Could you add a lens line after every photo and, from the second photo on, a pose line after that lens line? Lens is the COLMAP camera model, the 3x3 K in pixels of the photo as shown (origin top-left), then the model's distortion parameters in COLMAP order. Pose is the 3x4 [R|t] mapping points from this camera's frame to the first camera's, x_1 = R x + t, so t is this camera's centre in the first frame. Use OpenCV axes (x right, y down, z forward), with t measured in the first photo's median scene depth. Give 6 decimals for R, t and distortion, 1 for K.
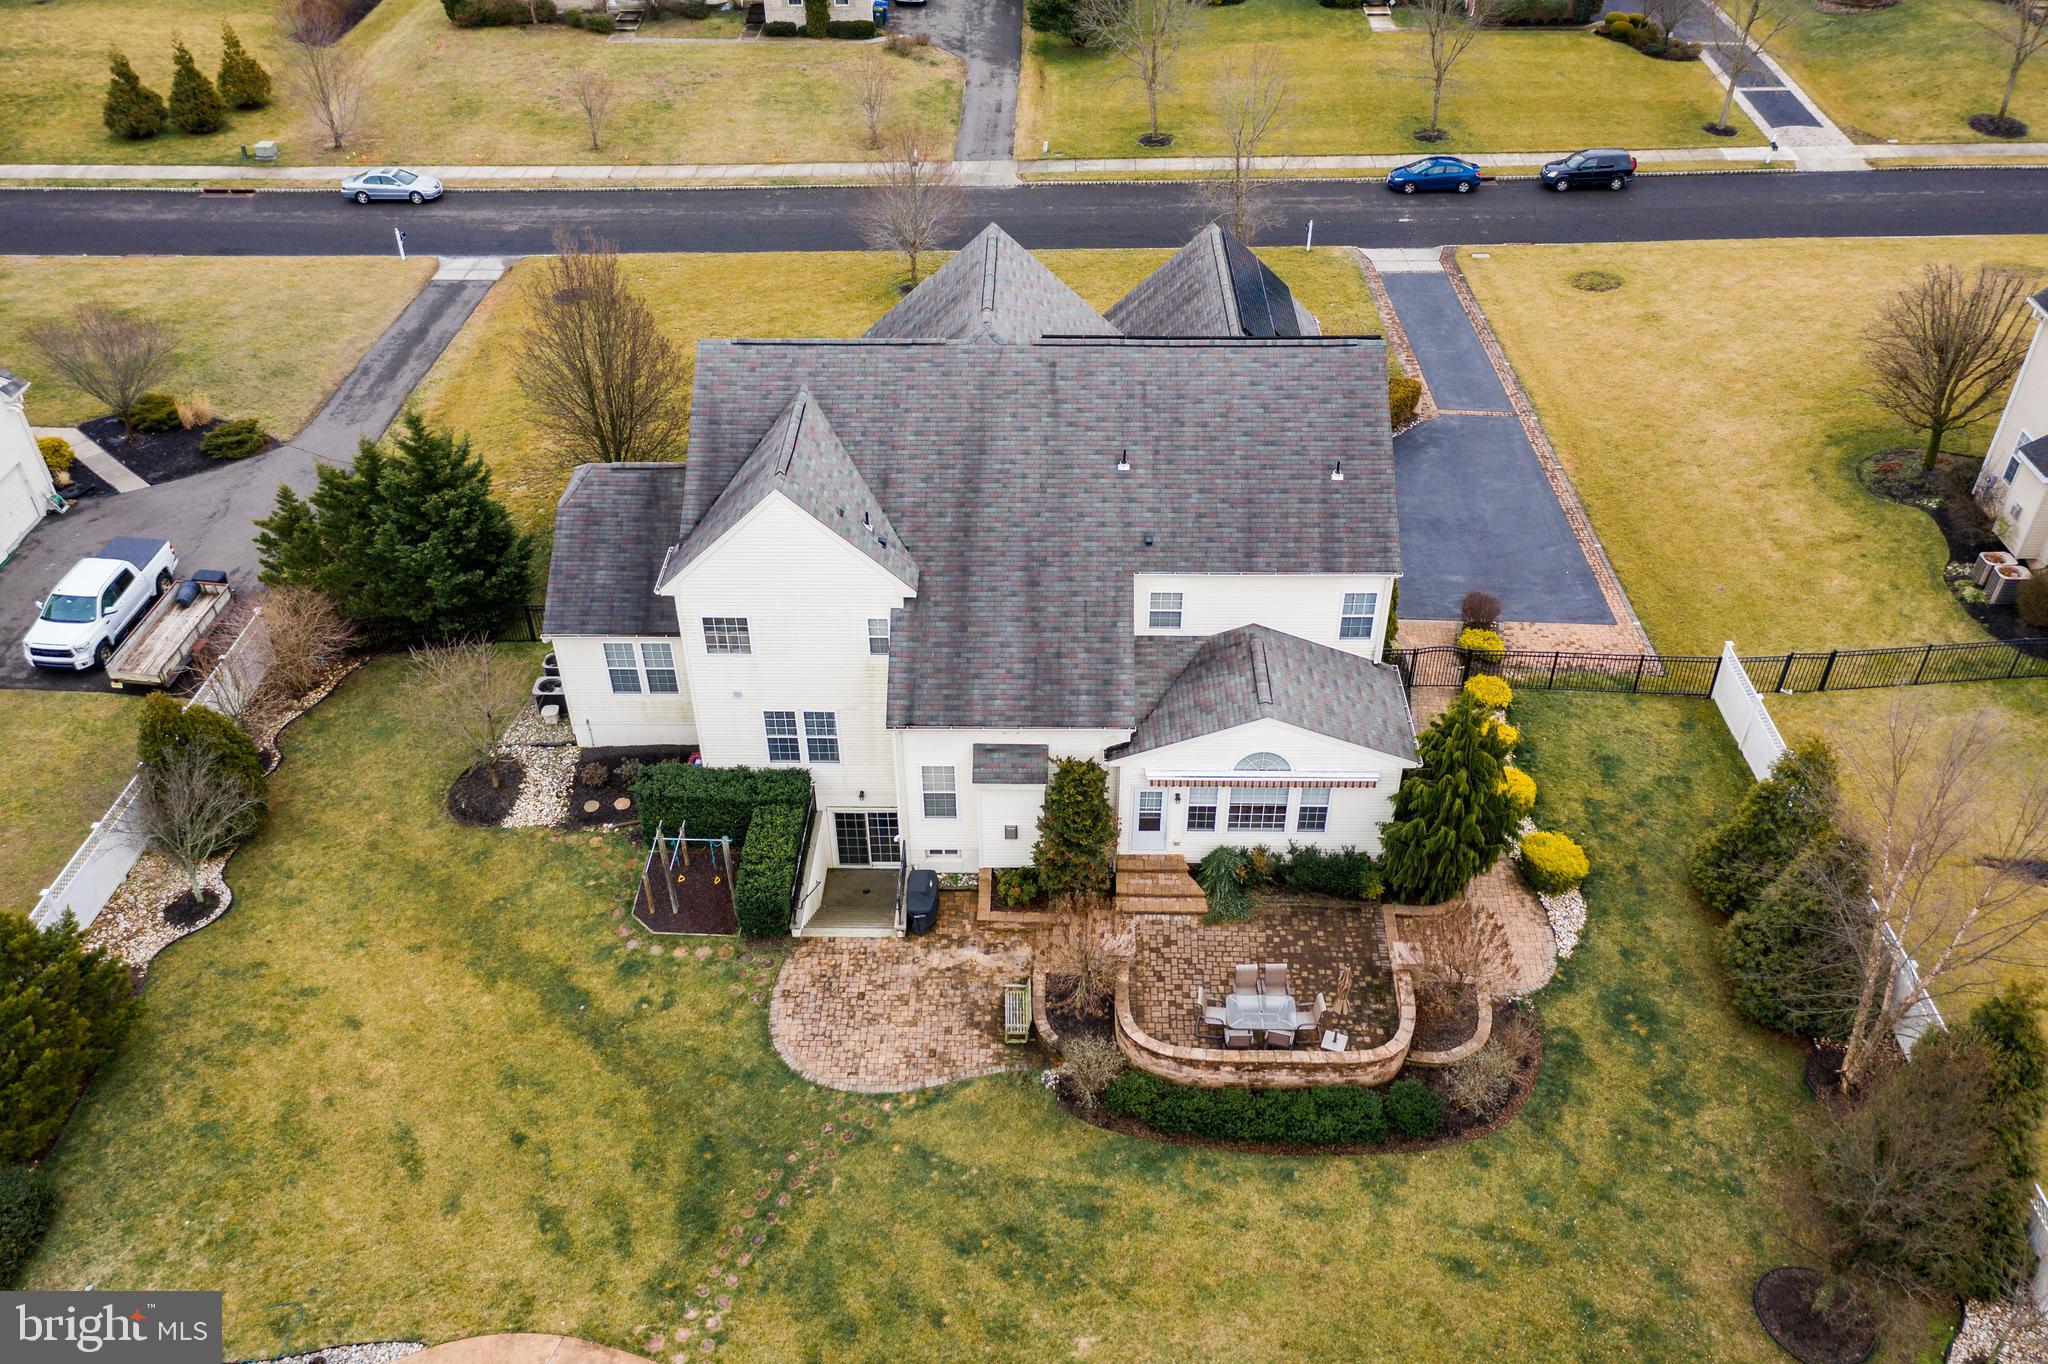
lens RADIAL K [[1609.2, 0, 1026.1], [0, 1609.2, 680.4], [0, 0, 1]] dist [-0.012481, 0.041661]
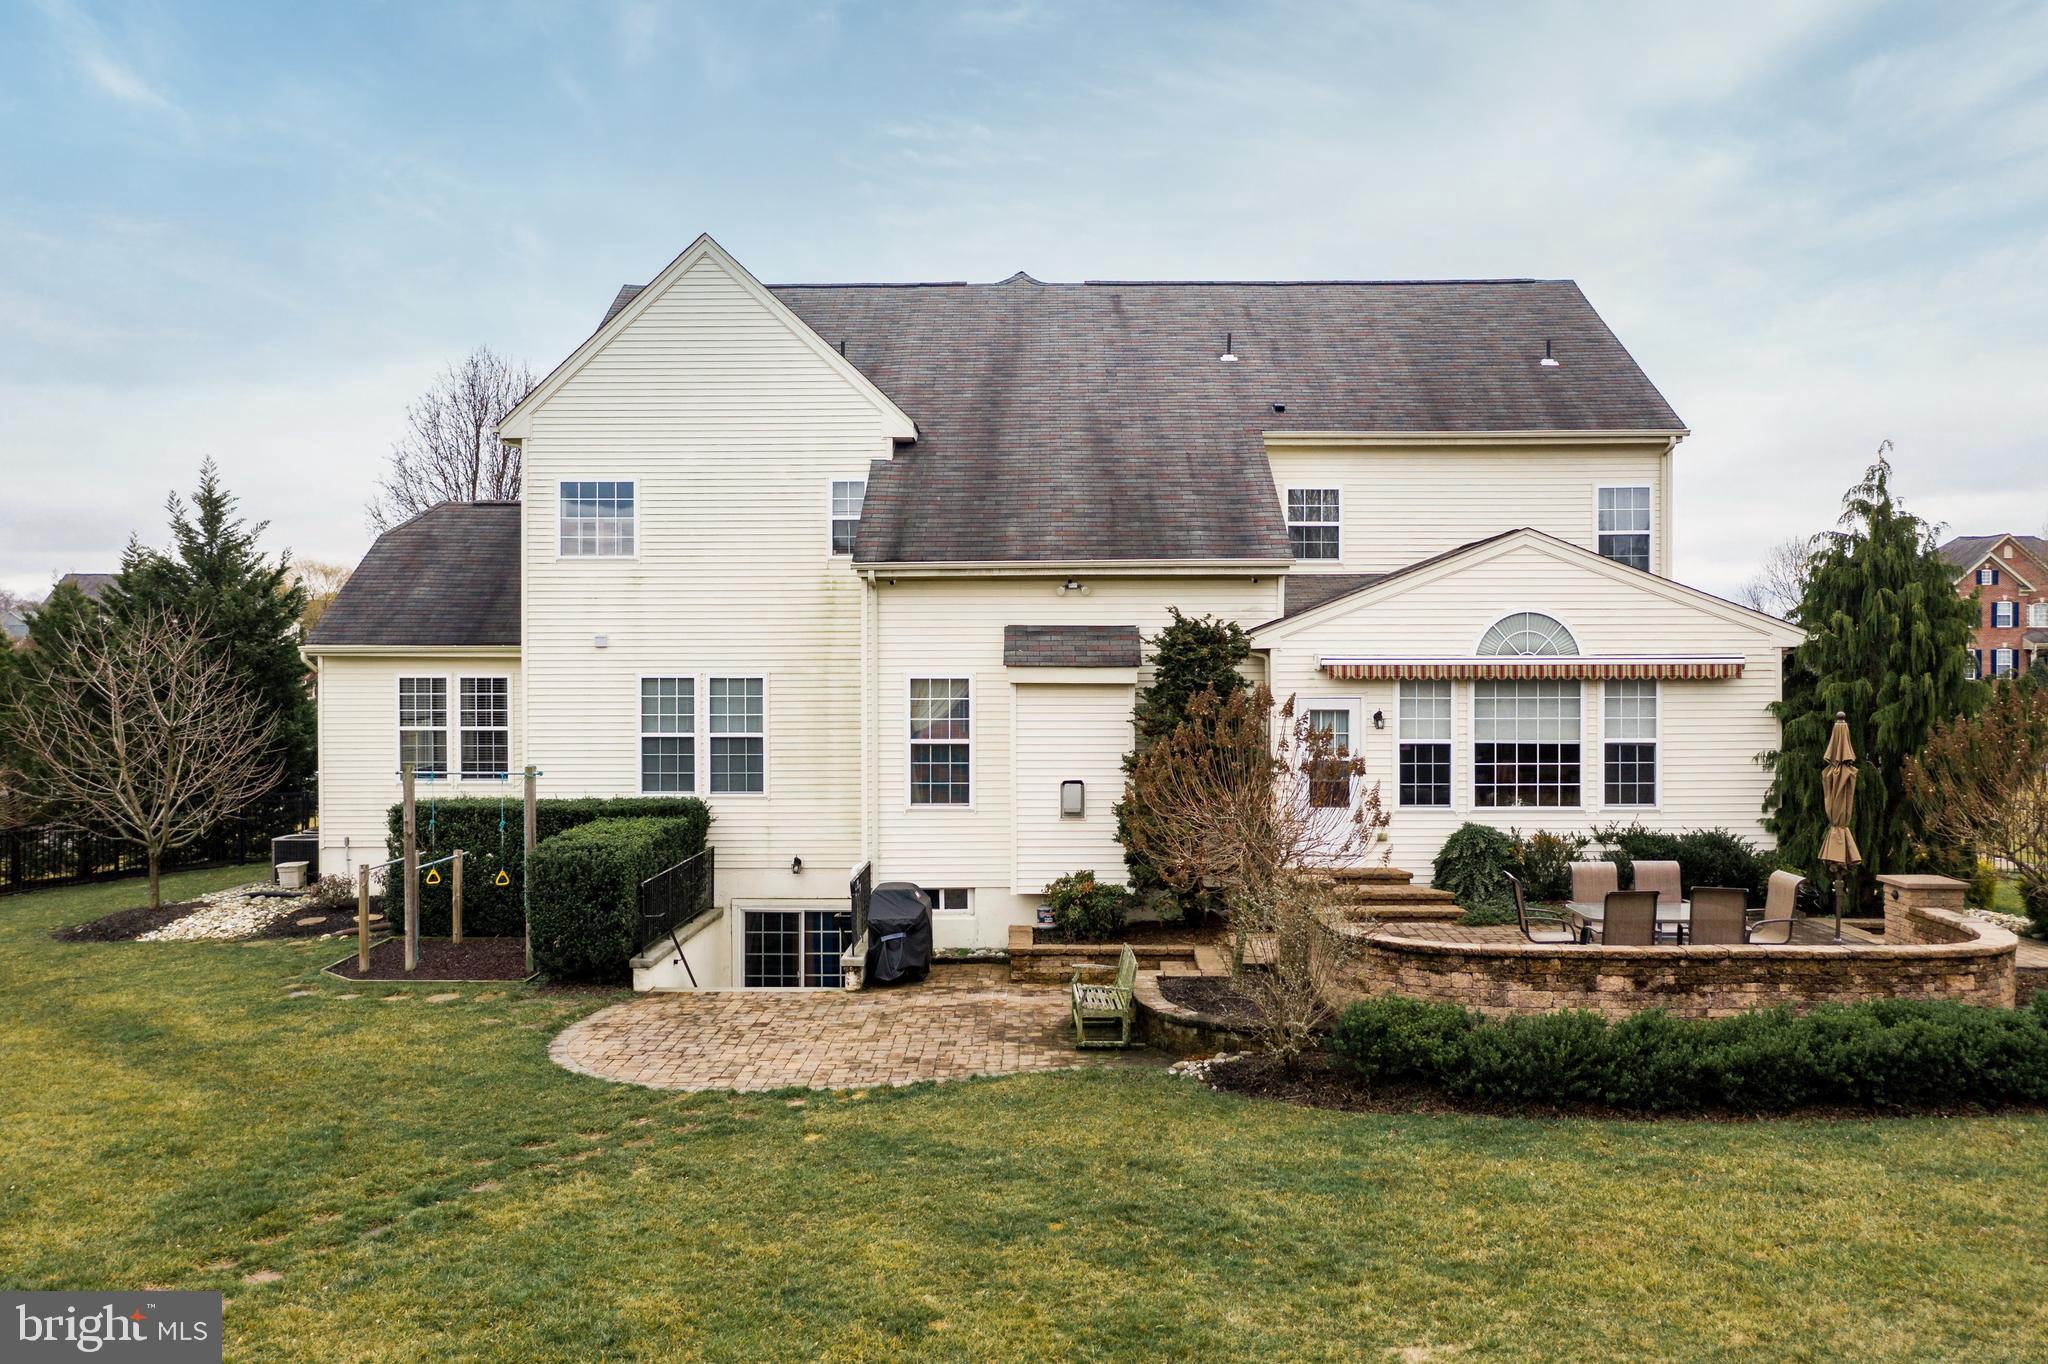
lens RADIAL K [[1609.2, 0, 1026.1], [0, 1609.2, 680.4], [0, 0, 1]] dist [-0.012481, 0.041661]
pose [[0.999947, 0.006130, 0.008218, -0.029251], [0.000079, 0.796919, -0.604086, 0.386137], [-0.010252, 0.604055, 0.796877, 0.552353]]
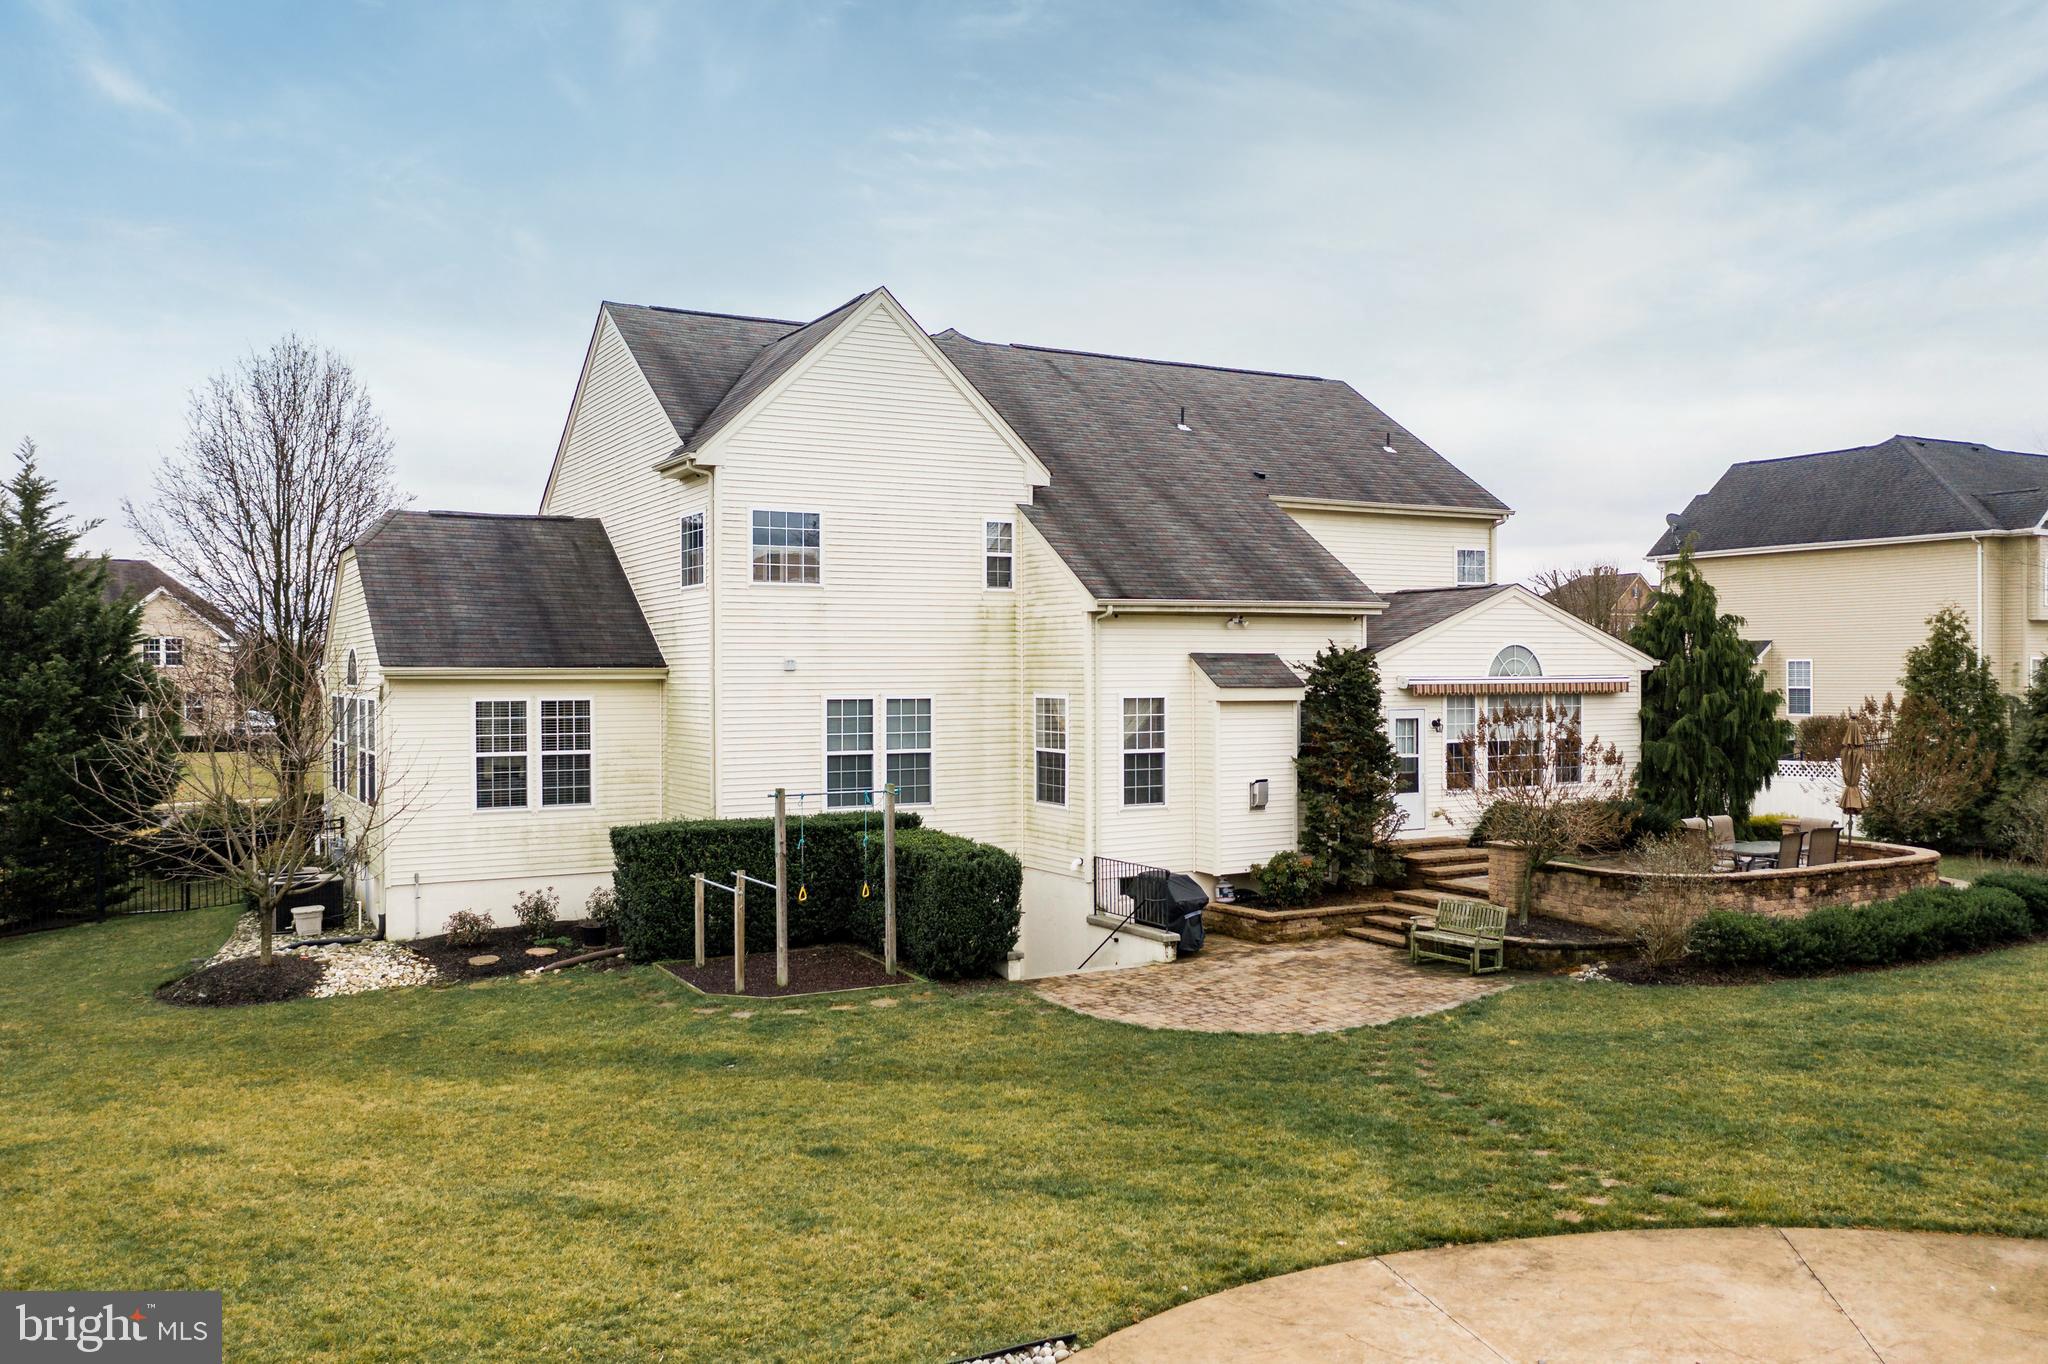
lens RADIAL K [[1609.2, 0, 1026.1], [0, 1609.2, 680.4], [0, 0, 1]] dist [-0.012481, 0.041661]
pose [[0.860464, 0.001082, 0.509510, -0.426627], [0.309208, 0.793689, -0.523879, 0.373123], [-0.404959, 0.608323, 0.682606, 0.562500]]
